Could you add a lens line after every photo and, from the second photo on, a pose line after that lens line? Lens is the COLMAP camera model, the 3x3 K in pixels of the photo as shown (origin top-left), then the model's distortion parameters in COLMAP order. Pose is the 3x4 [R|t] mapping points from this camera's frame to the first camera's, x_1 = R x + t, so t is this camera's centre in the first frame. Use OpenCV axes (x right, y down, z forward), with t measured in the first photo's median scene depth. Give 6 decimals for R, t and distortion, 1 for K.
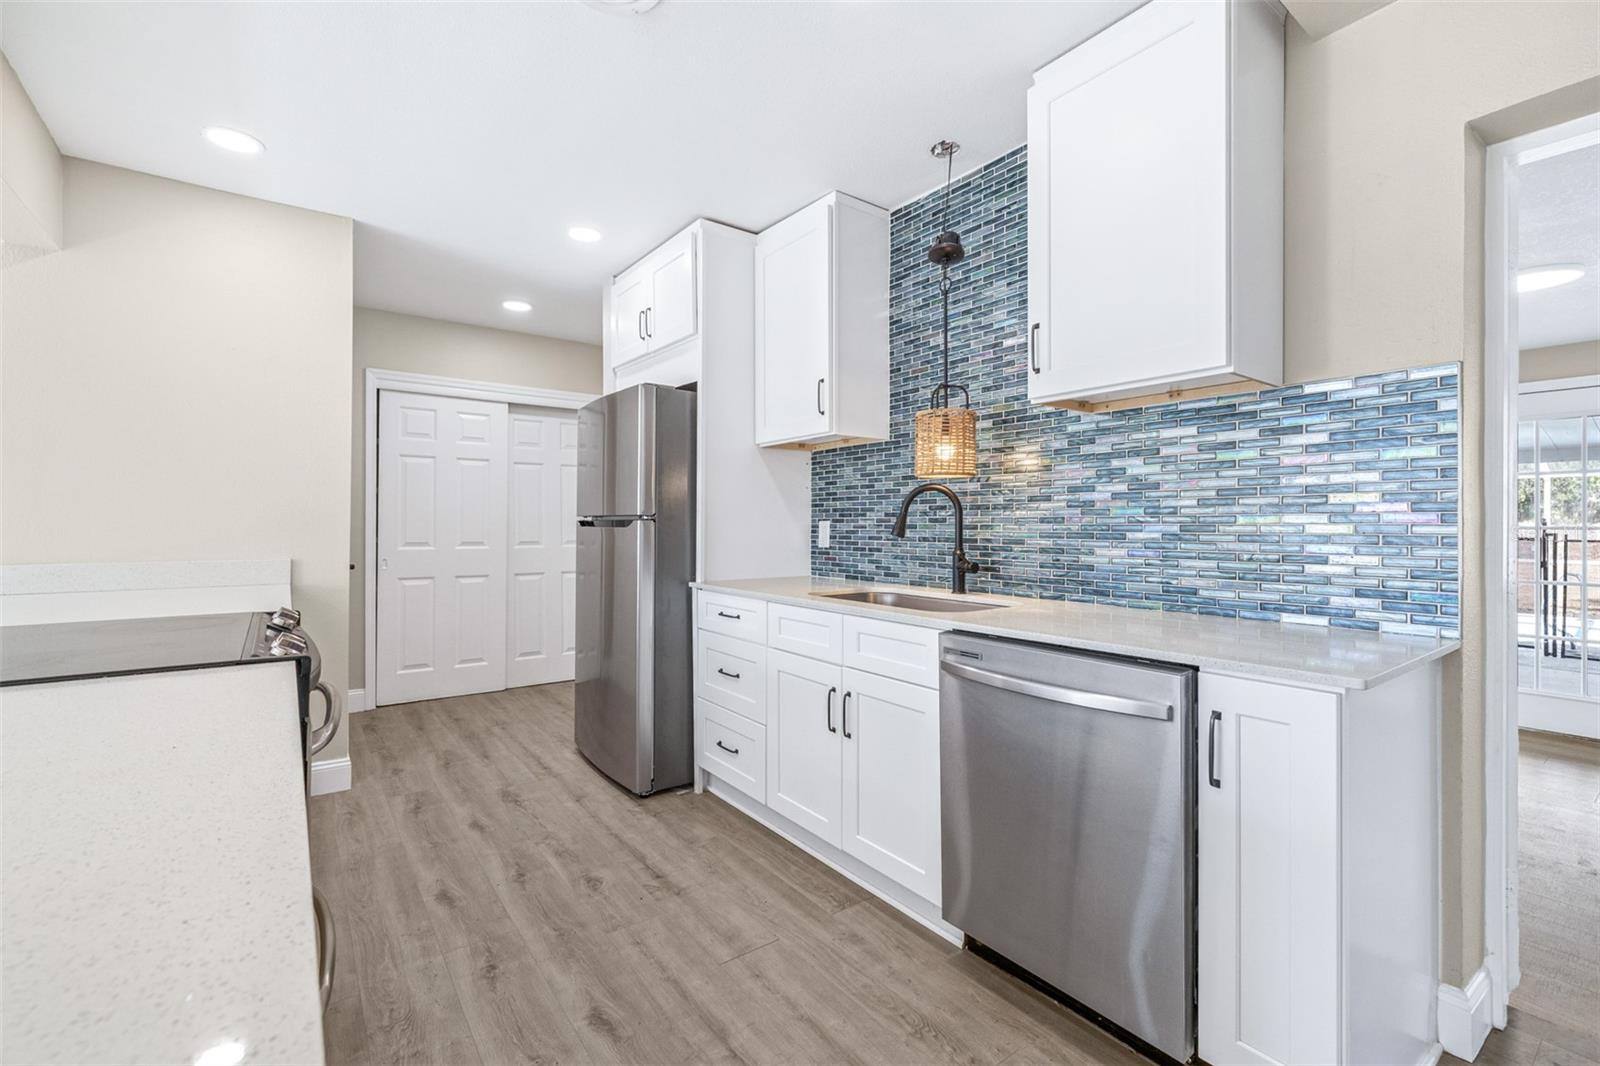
lens RADIAL K [[682.0, 0, 796.3], [0, 682.0, 528.8], [0, 0, 1]] dist [-0.003283, 0.000825]
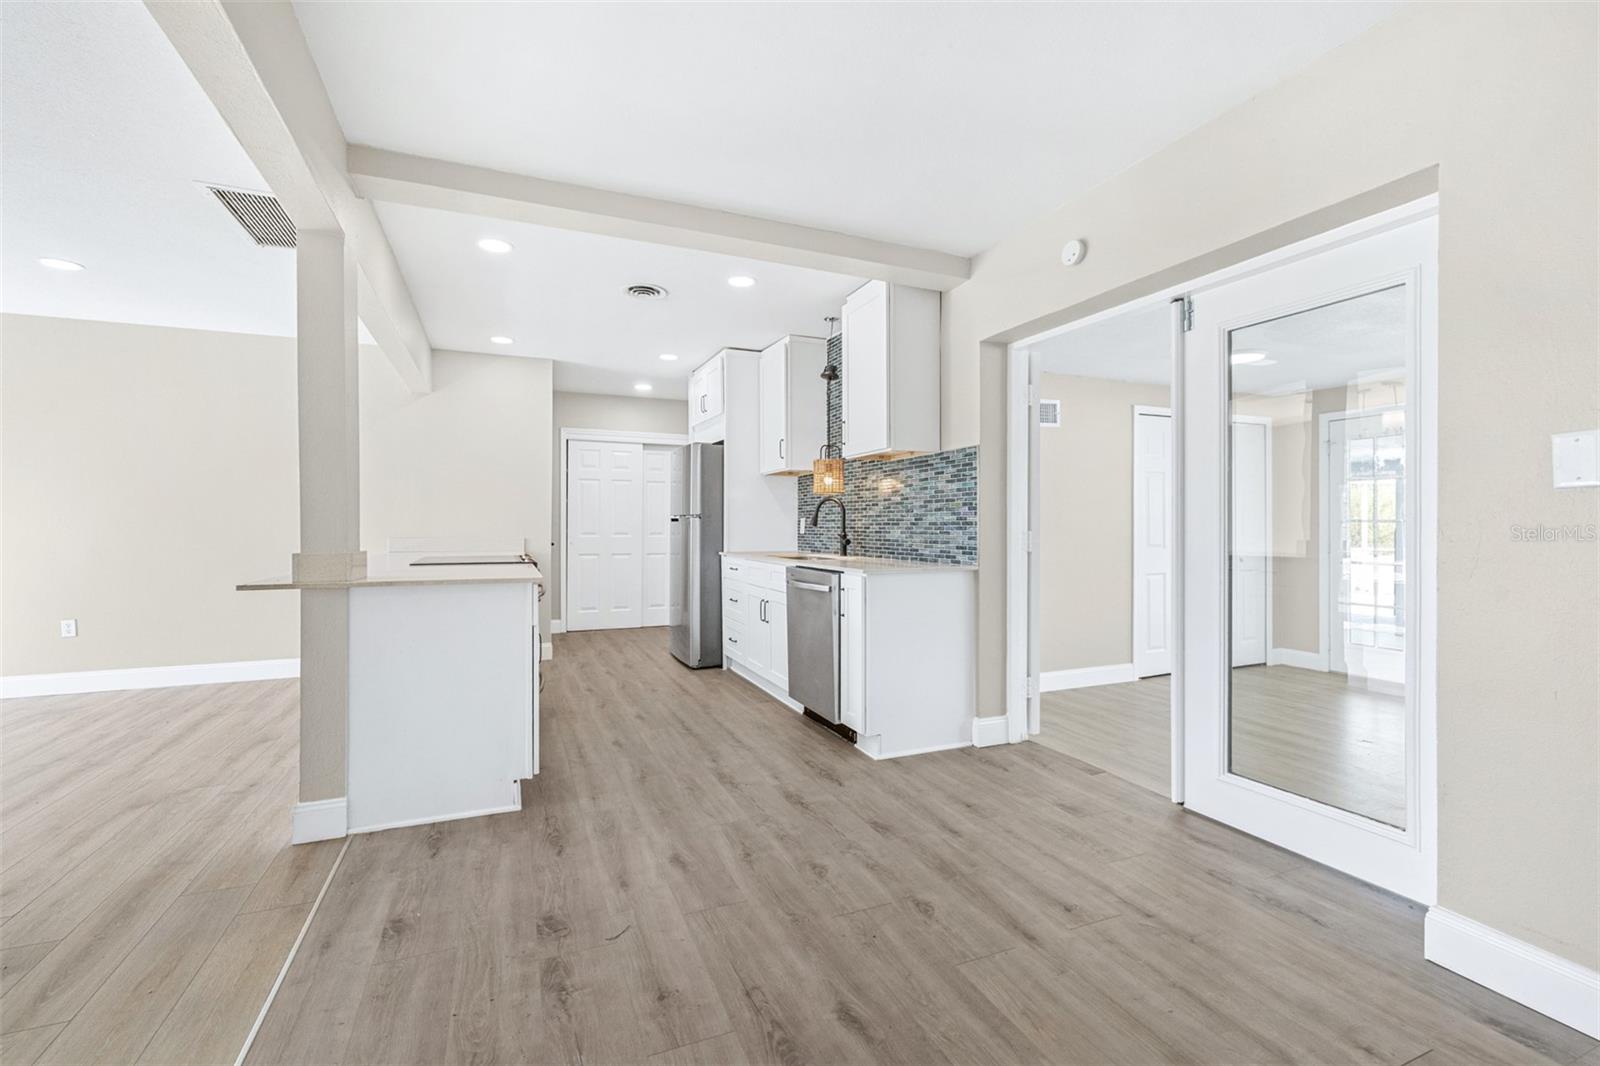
lens RADIAL K [[682.0, 0, 801.9], [0, 682.0, 533.1], [0, 0, 1]] dist [-0.003283, 0.000825]
pose [[0.972996, 0.000684, -0.230822, 0.510157], [0.000501, 0.999987, 0.005073, 0.021323], [0.230823, -0.005052, 0.972983, -0.758470]]
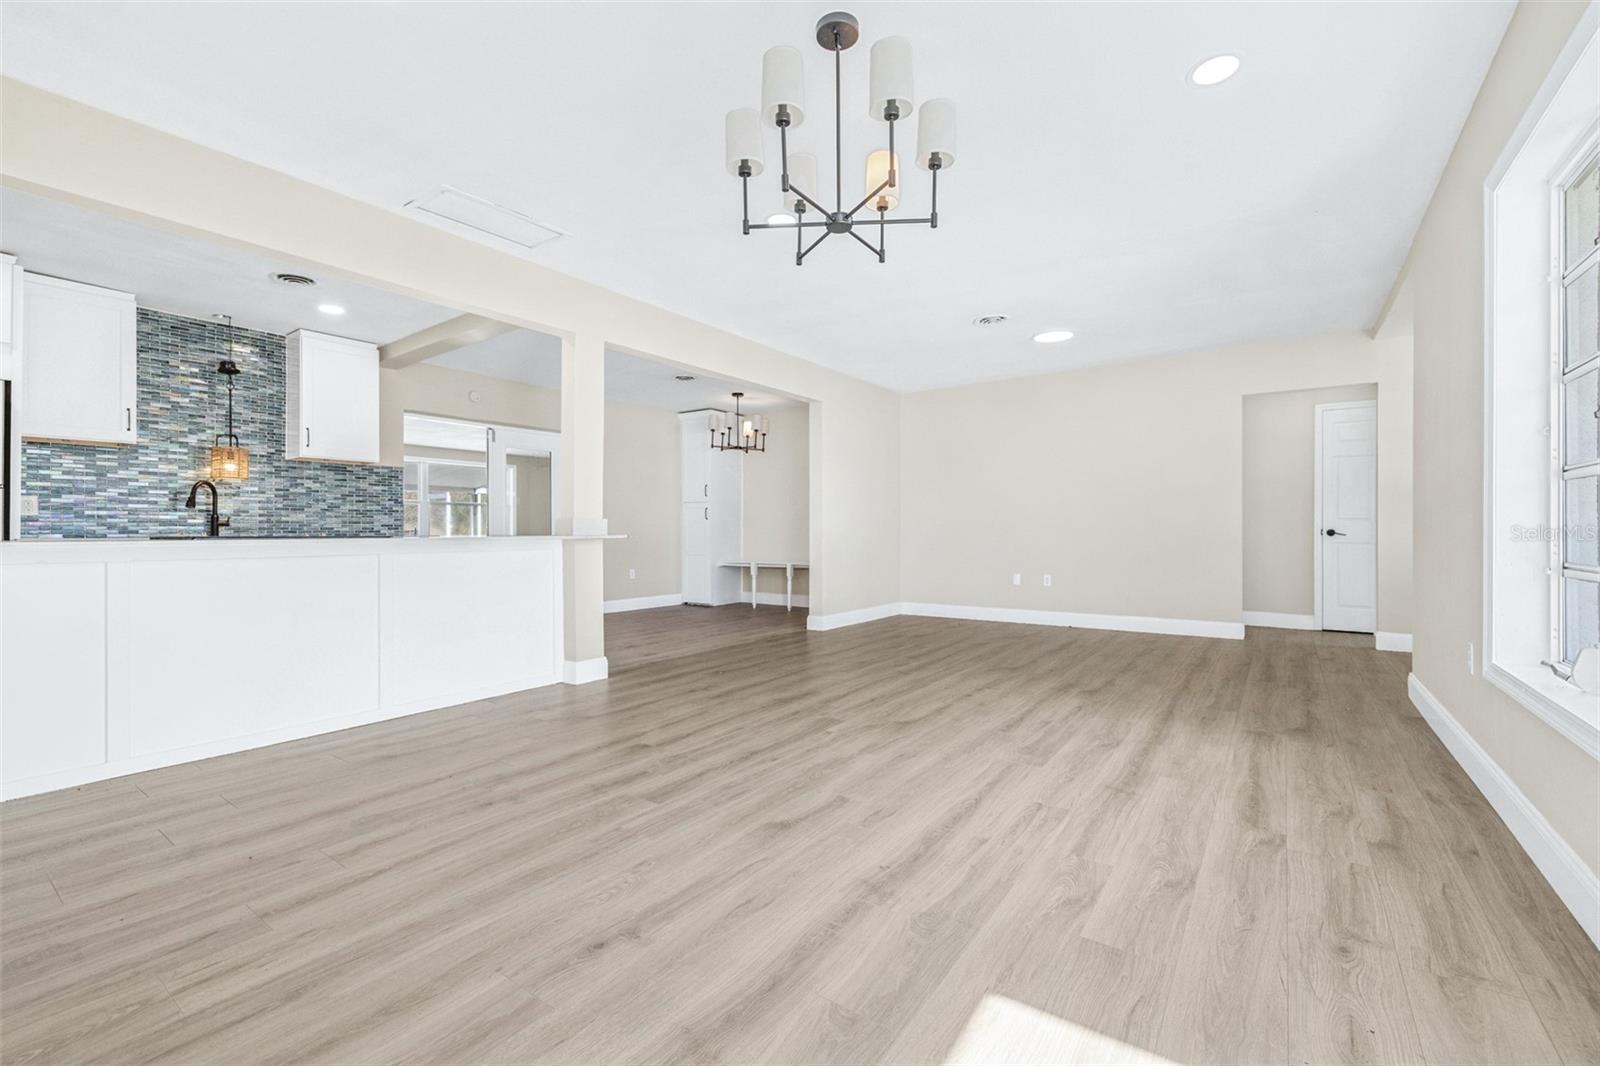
lens RADIAL K [[682.0, 0, 825.1], [0, 682.0, 526.5], [0, 0, 1]] dist [-0.003283, 0.000825]
pose [[-0.328624, 0.004544, 0.944450, -2.023364], [0.007173, 0.999972, -0.002315, 0.074032], [-0.944434, 0.006014, -0.328647, -0.020116]]
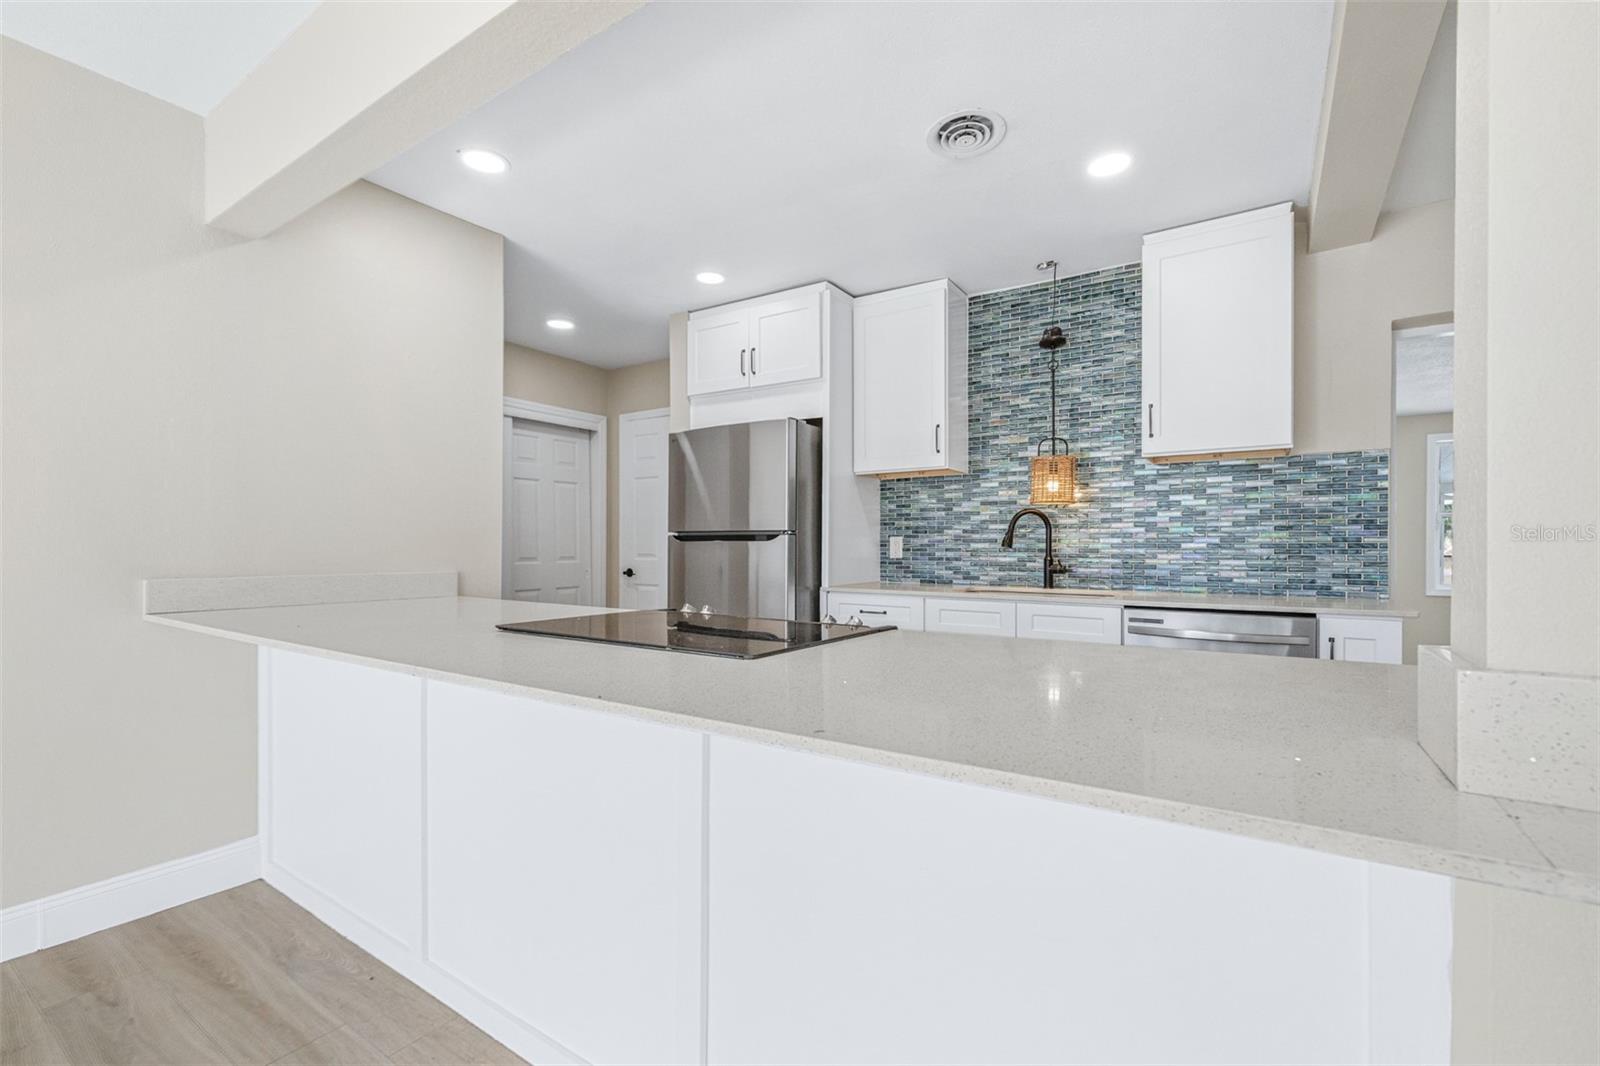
lens RADIAL K [[682.0, 0, 799.3], [0, 682.0, 549.3], [0, 0, 1]] dist [-0.003283, 0.000825]
pose [[0.941360, -0.000276, 0.337404, -0.639115], [0.001087, 0.999997, -0.002215, 0.016324], [-0.337403, 0.002452, 0.941357, -0.111902]]
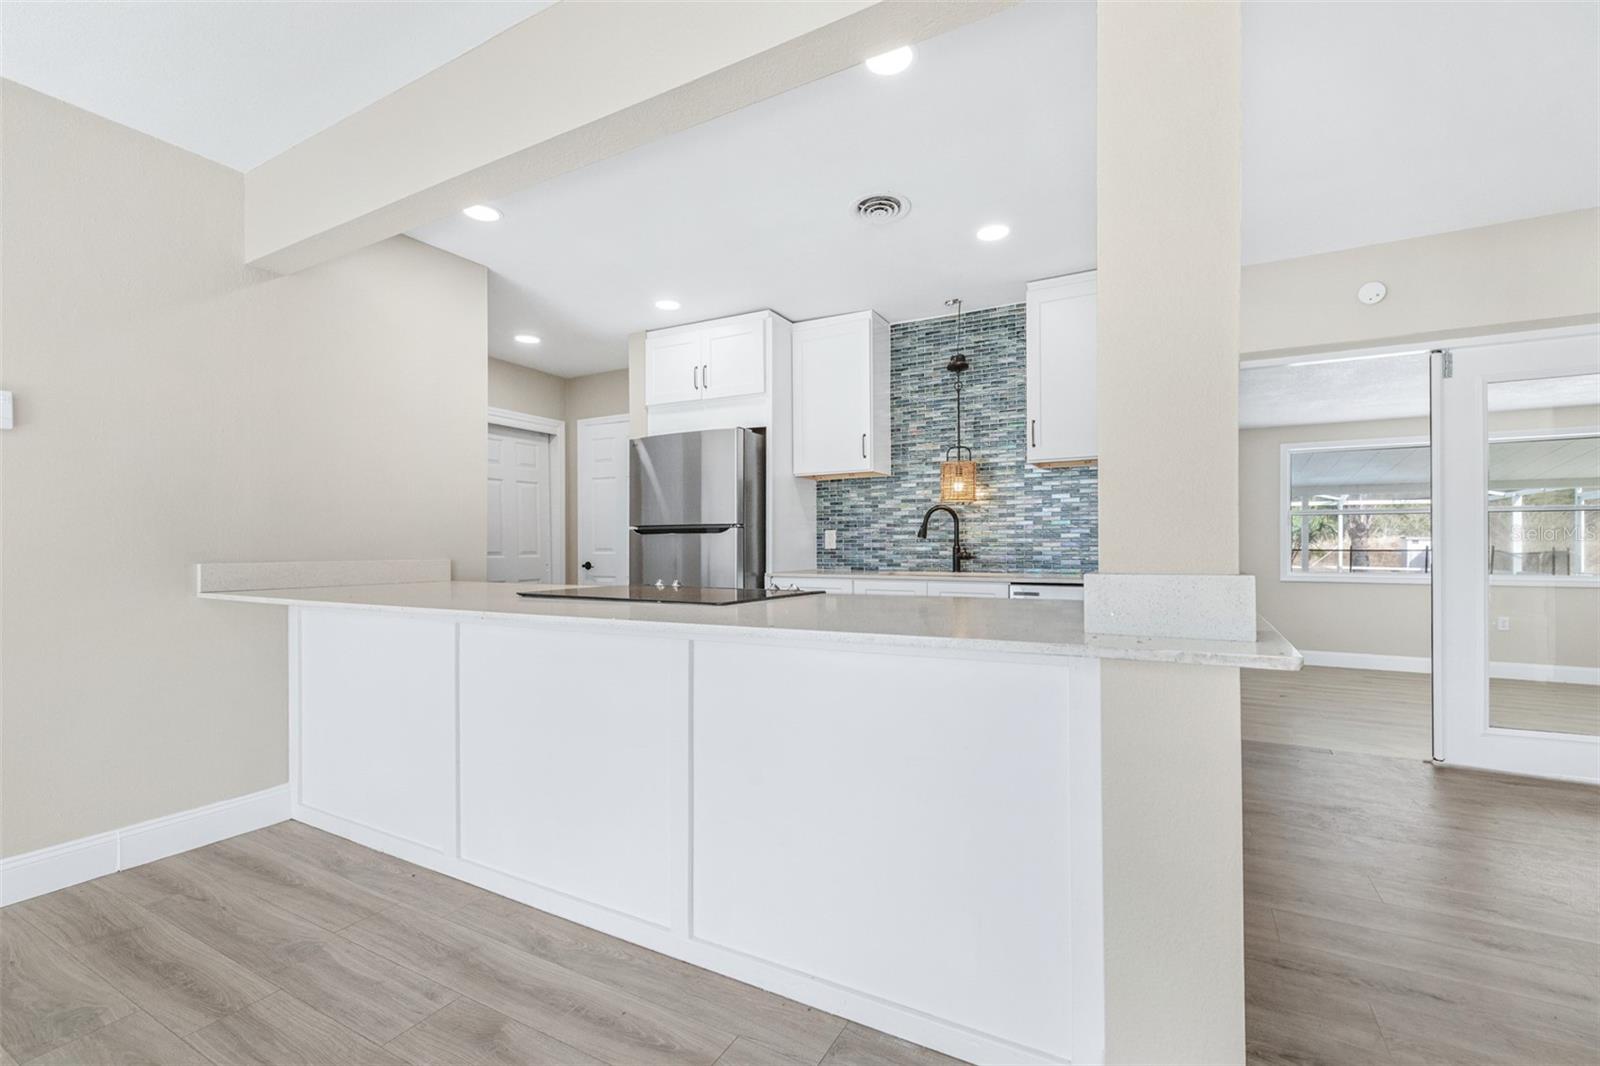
lens RADIAL K [[682.0, 0, 797.1], [0, 682.0, 546.8], [0, 0, 1]] dist [-0.003283, 0.000825]
pose [[0.910099, -0.003992, 0.414371, -0.722561], [0.006929, 0.999960, -0.005585, 0.036327], [-0.414332, 0.007954, 0.910091, -0.302877]]
